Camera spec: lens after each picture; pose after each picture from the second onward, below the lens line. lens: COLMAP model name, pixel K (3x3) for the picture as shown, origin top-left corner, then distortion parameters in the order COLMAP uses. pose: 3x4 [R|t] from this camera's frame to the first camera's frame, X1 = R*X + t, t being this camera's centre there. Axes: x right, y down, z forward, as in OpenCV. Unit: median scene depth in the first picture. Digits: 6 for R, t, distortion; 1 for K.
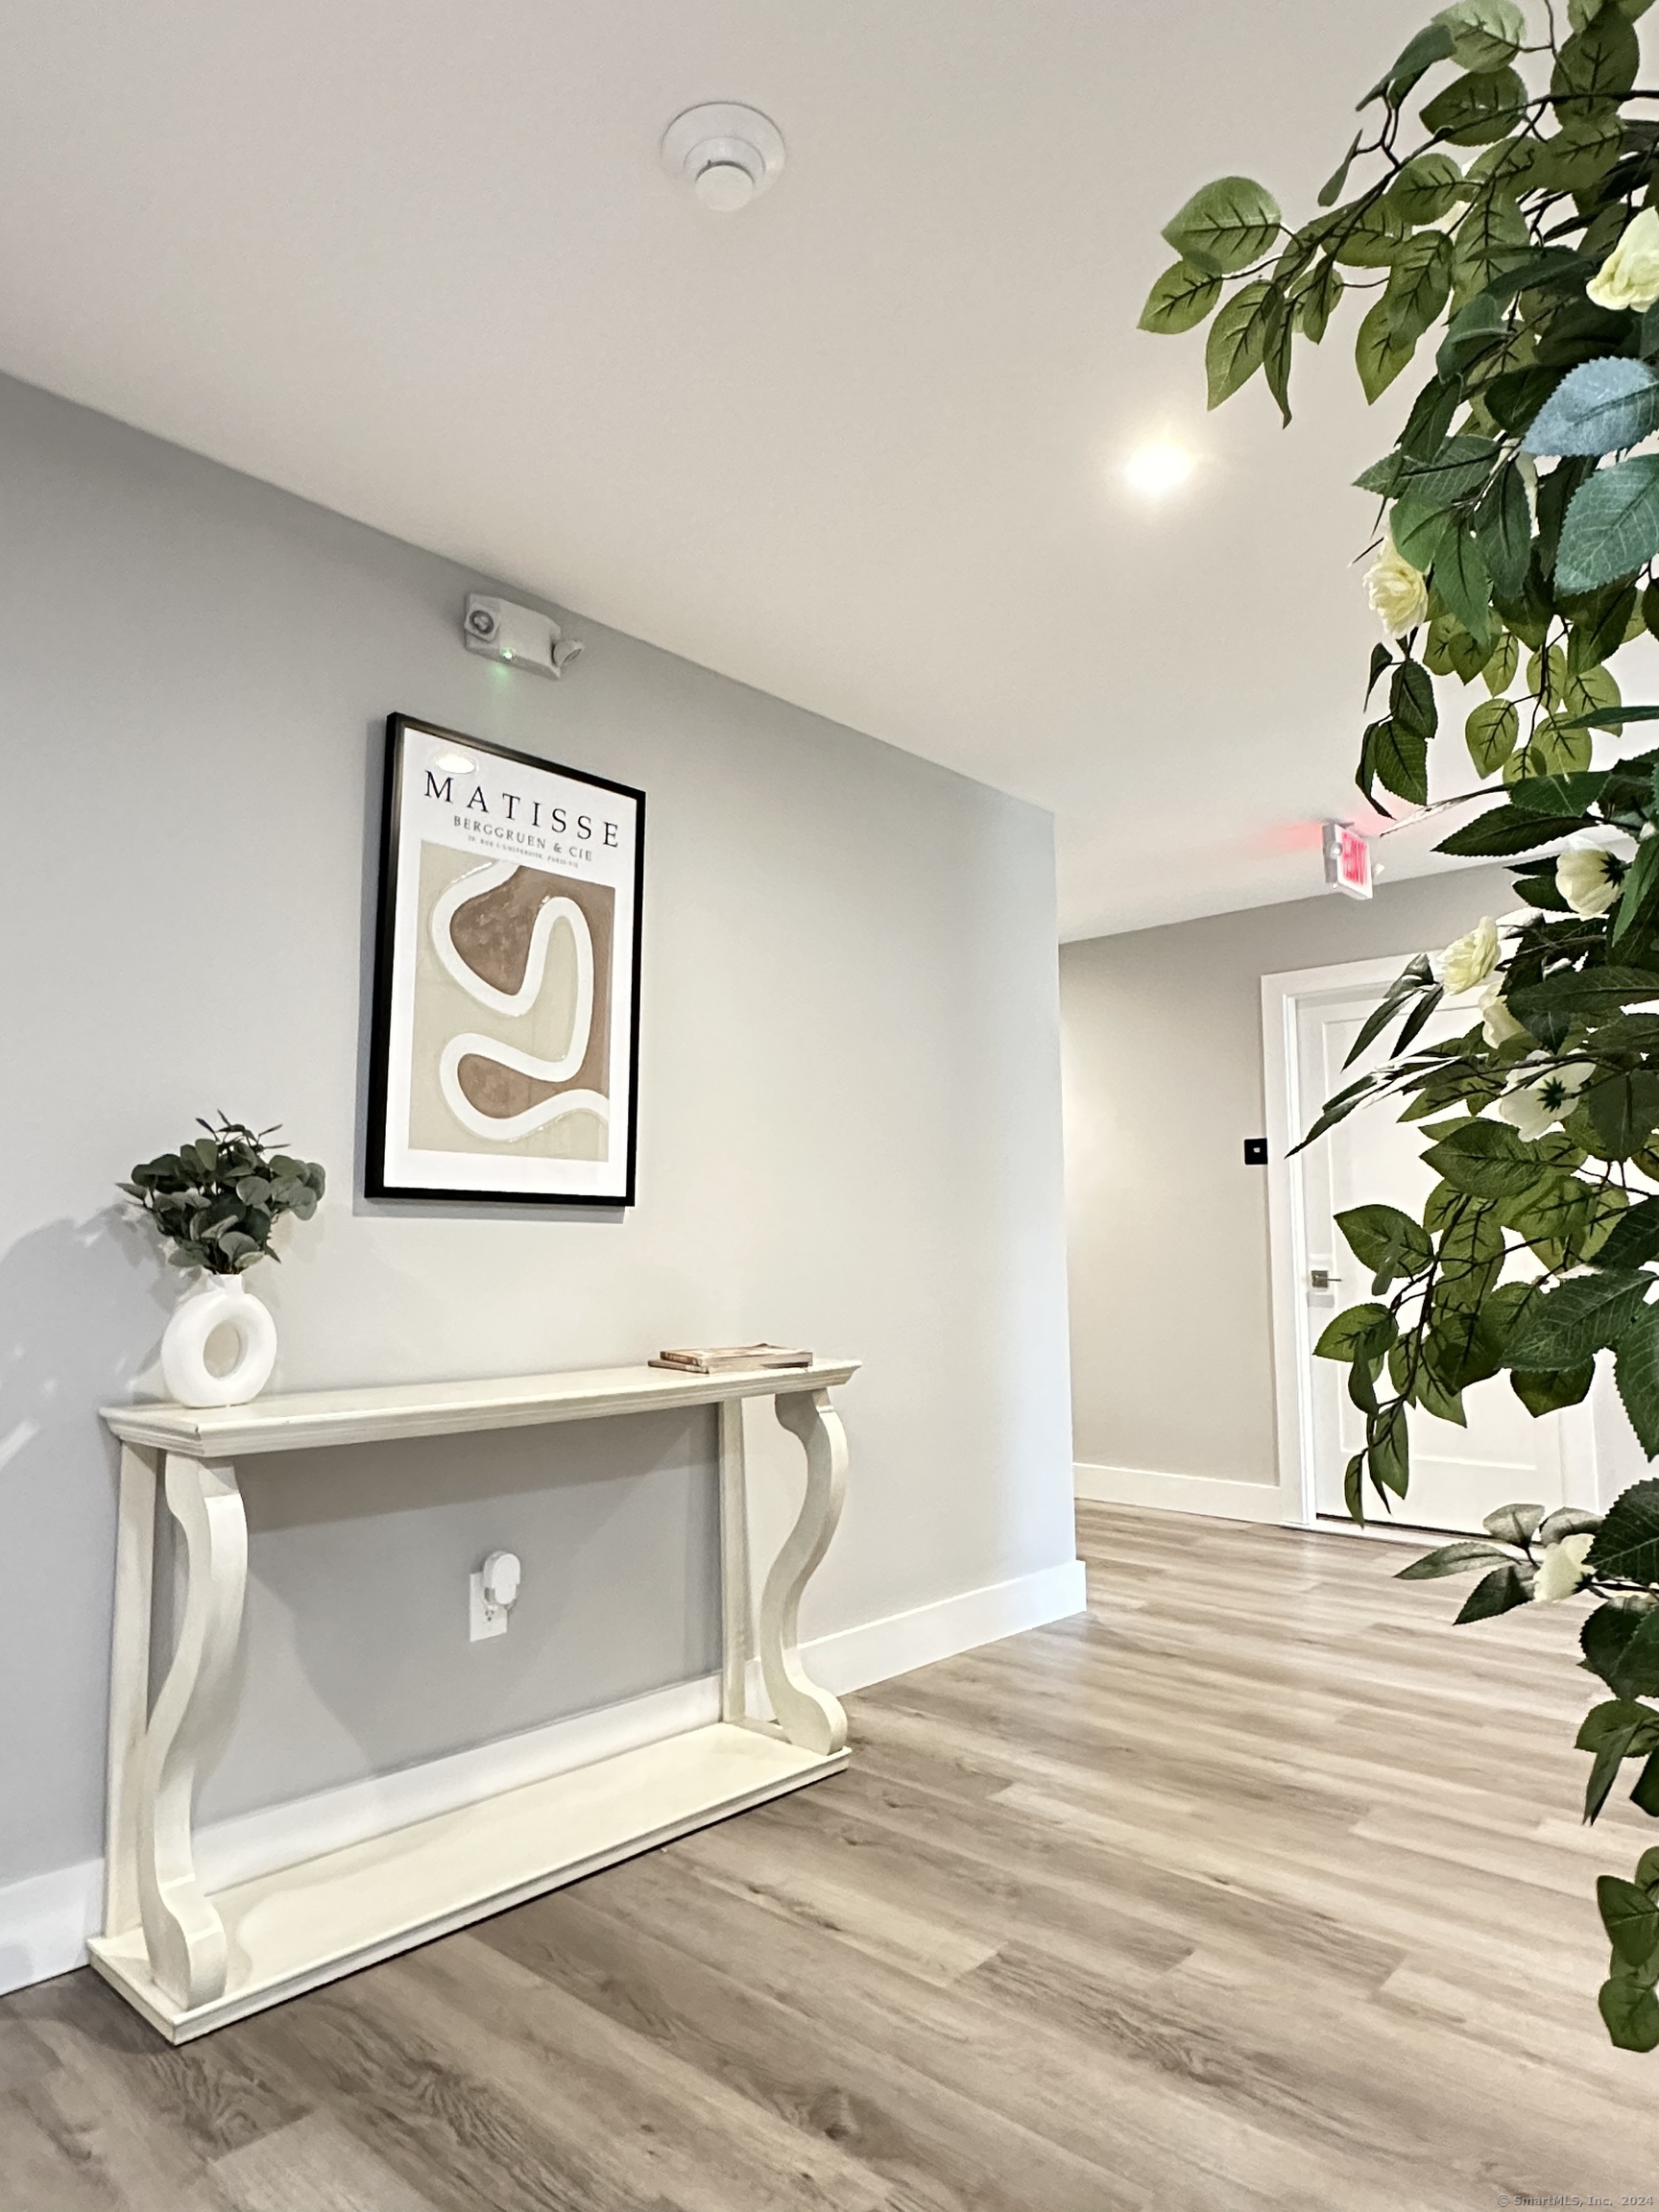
lens RADIAL K [[1355.3, 0, 819.2], [0, 1355.3, 1088.6], [0, 0, 1]] dist [-0.001575, -0.000388]
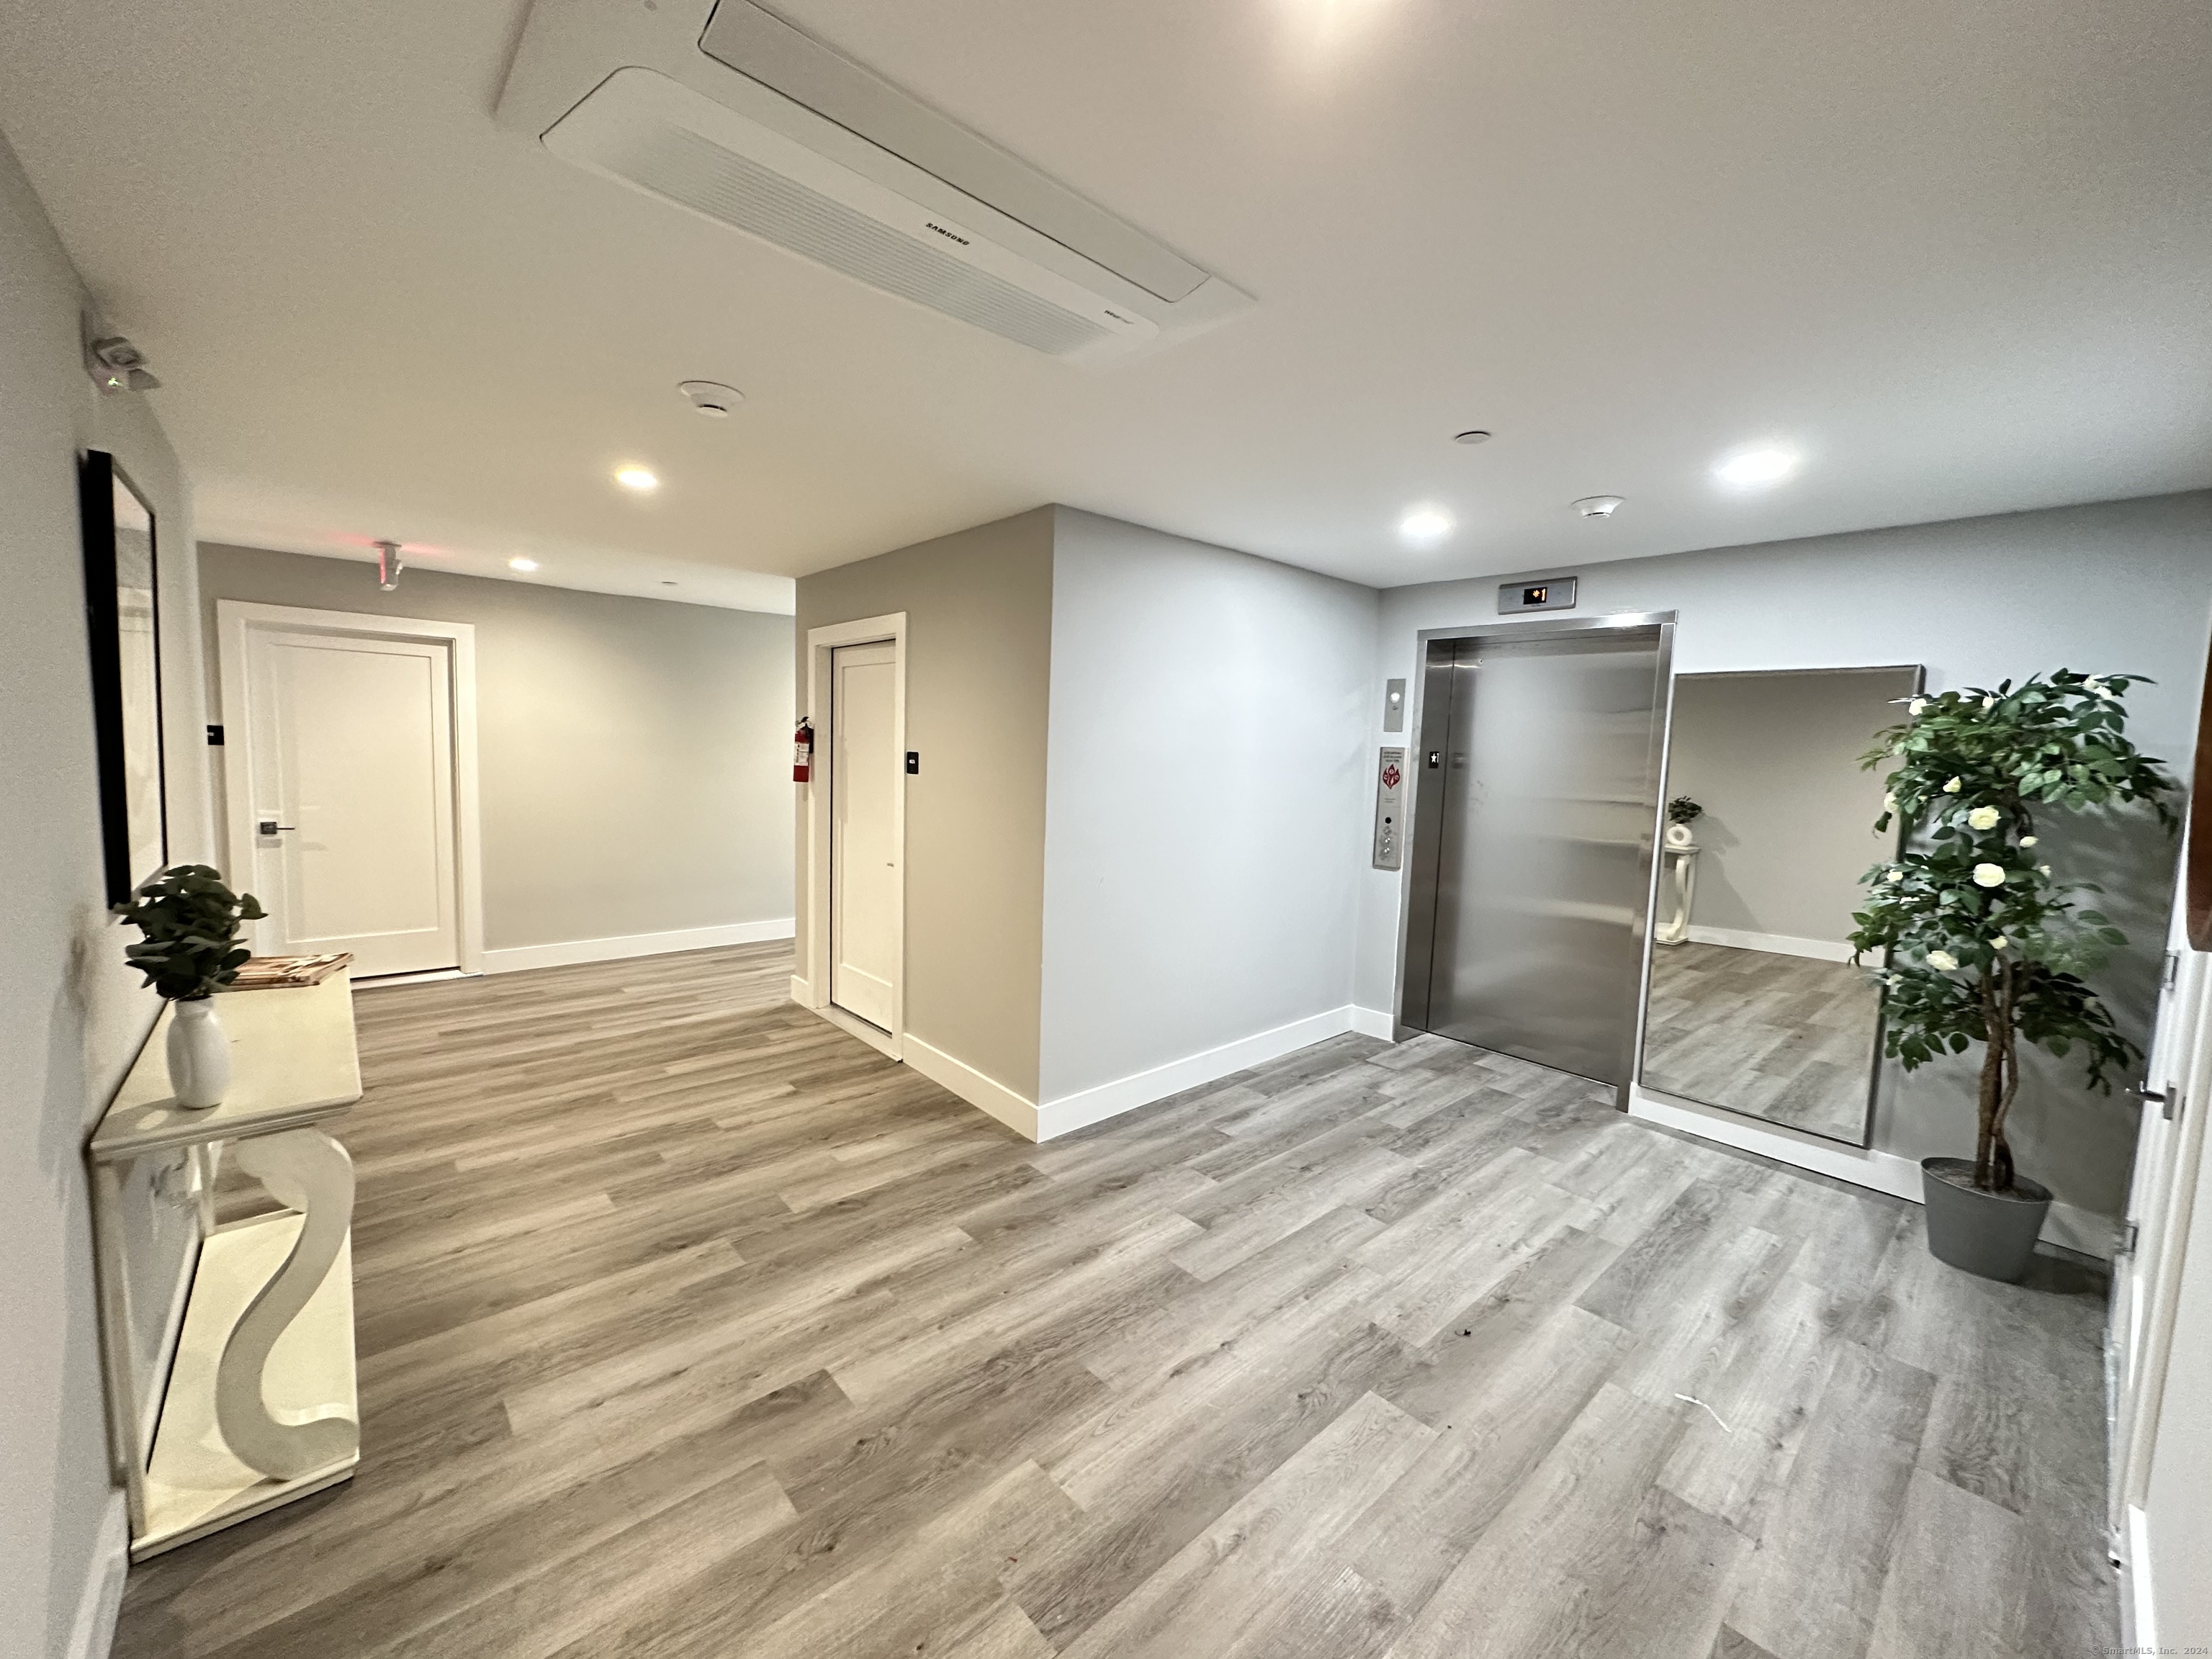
lens RADIAL K [[883.8, 0, 1104.2], [0, 883.8, 830.7], [0, 0, 1]] dist [-0.000664, 0.000267]
pose [[0.100107, -0.089548, 0.990939, -0.928803], [-0.155861, 0.982235, 0.104507, -0.181718], [-0.982693, -0.164911, 0.084372, 0.134629]]
